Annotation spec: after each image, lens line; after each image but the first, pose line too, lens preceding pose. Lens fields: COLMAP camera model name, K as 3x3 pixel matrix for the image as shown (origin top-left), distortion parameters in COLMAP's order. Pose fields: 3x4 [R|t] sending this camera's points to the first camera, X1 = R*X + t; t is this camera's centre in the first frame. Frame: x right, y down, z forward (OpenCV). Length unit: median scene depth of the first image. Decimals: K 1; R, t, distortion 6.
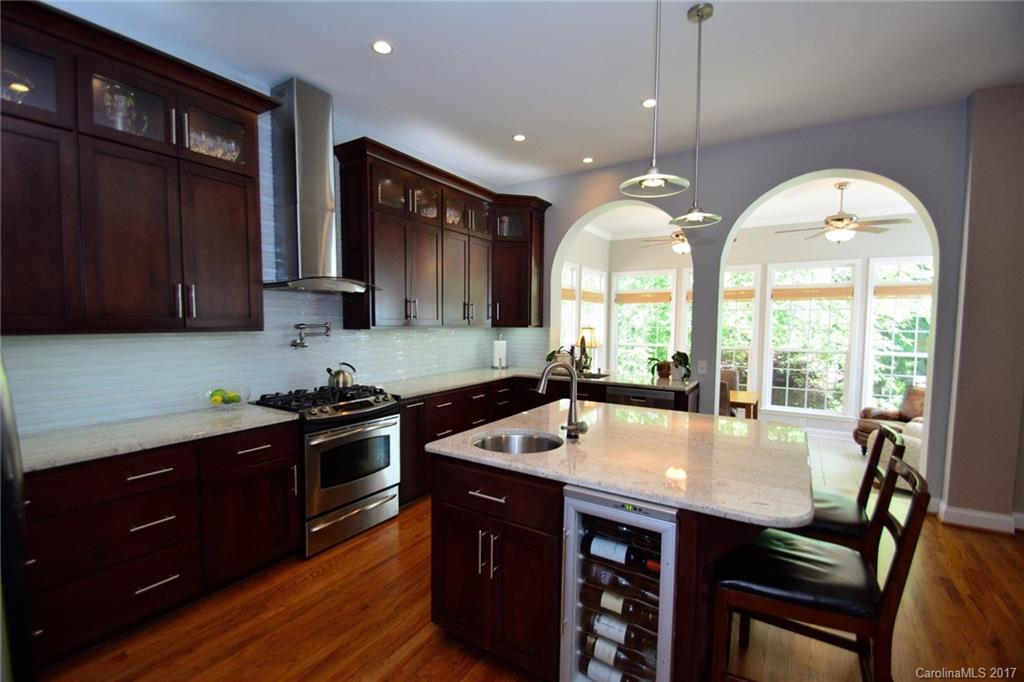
lens RADIAL K [[453.3, 0, 496.4], [0, 453.3, 348.1], [0, 0, 1]] dist [0.001133, 0.000166]
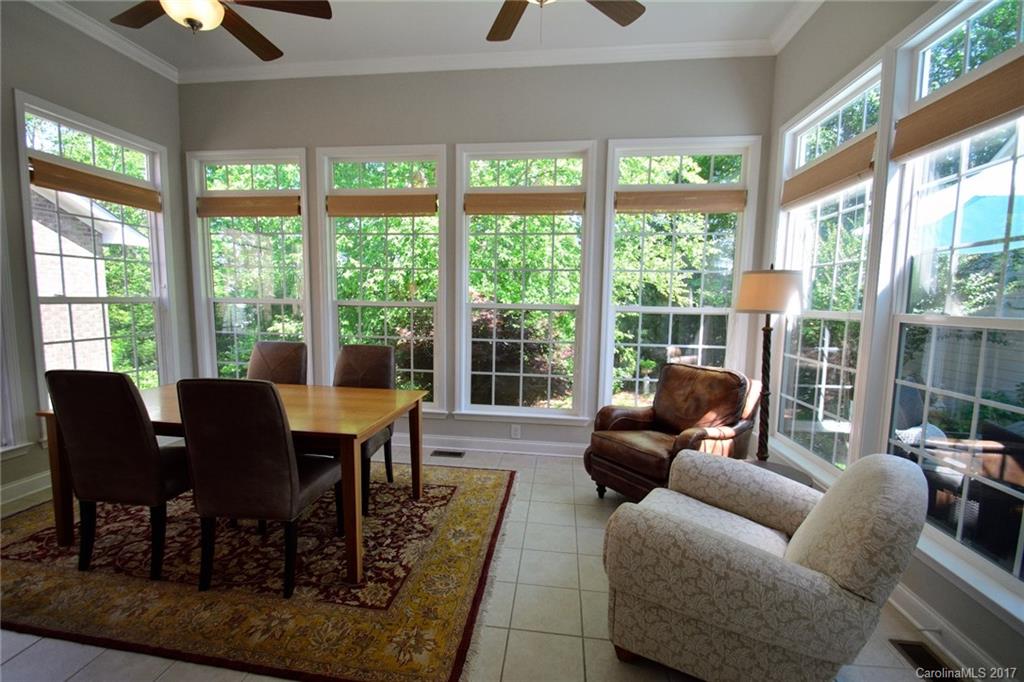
lens RADIAL K [[448.4, 0, 501.7], [0, 448.4, 348.7], [0, 0, 1]] dist [0.010698, -0.014788]
pose [[0.897982, -0.037279, 0.438450, 0.402740], [0.016426, 0.998550, 0.051259, 0.028380], [-0.439725, -0.038827, 0.897293, 0.490846]]
